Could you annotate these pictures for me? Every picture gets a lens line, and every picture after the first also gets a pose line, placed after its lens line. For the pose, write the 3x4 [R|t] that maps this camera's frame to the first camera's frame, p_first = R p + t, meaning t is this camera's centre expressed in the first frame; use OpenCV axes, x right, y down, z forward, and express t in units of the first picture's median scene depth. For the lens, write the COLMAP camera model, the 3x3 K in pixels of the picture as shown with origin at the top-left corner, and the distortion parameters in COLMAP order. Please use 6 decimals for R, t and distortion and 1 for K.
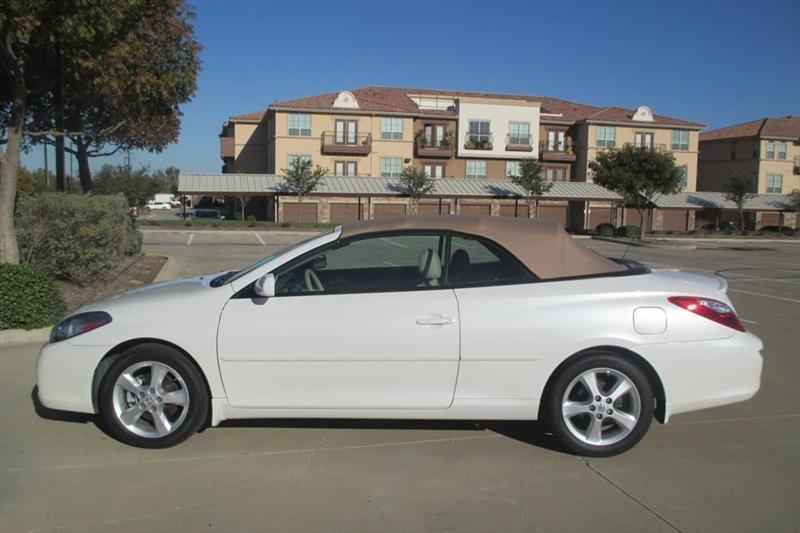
lens RADIAL K [[766.4, 0, 394.4], [0, 766.4, 264.6], [0, 0, 1]] dist [-0.045850, 0.009732]
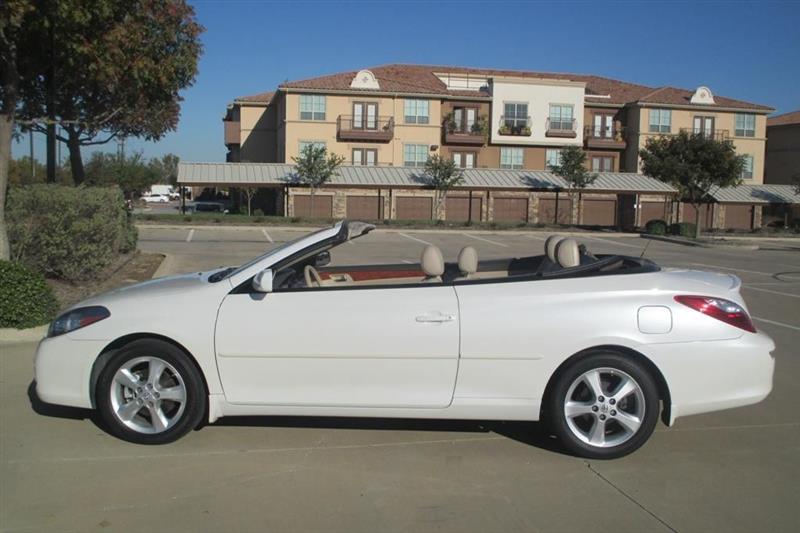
lens RADIAL K [[882.0, 0, 391.9], [0, 882.0, 265.8], [0, 0, 1]] dist [-0.056895, 0.003994]
pose [[0.999337, 0.005602, -0.035971, 0.005852], [-0.005621, 0.999984, -0.000427, 0.001057], [0.035968, 0.000629, 0.999353, -0.020225]]
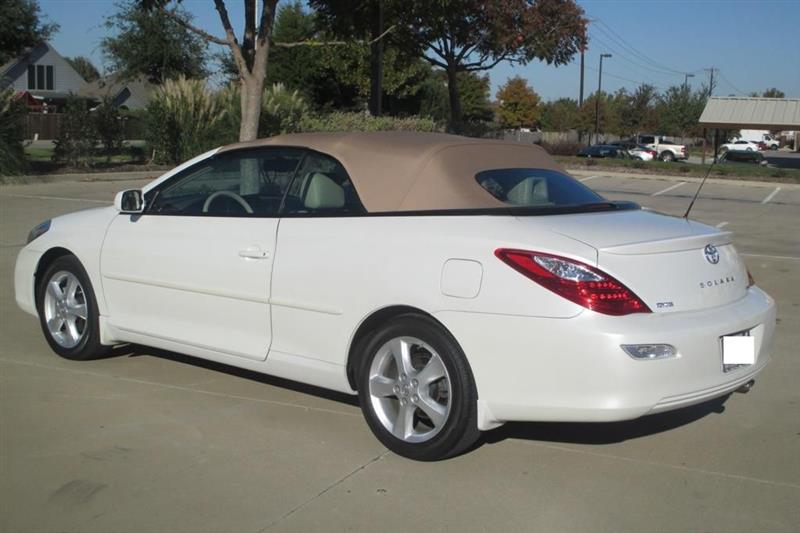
lens RADIAL K [[1131.7, 0, 399.0], [0, 1131.7, 267.4], [0, 0, 1]] dist [-0.034431, -0.071575]
pose [[0.769146, 0.095718, -0.631864, 0.144062], [-0.078844, 0.995379, 0.054810, 0.001255], [0.634190, 0.007661, 0.773139, 0.021505]]
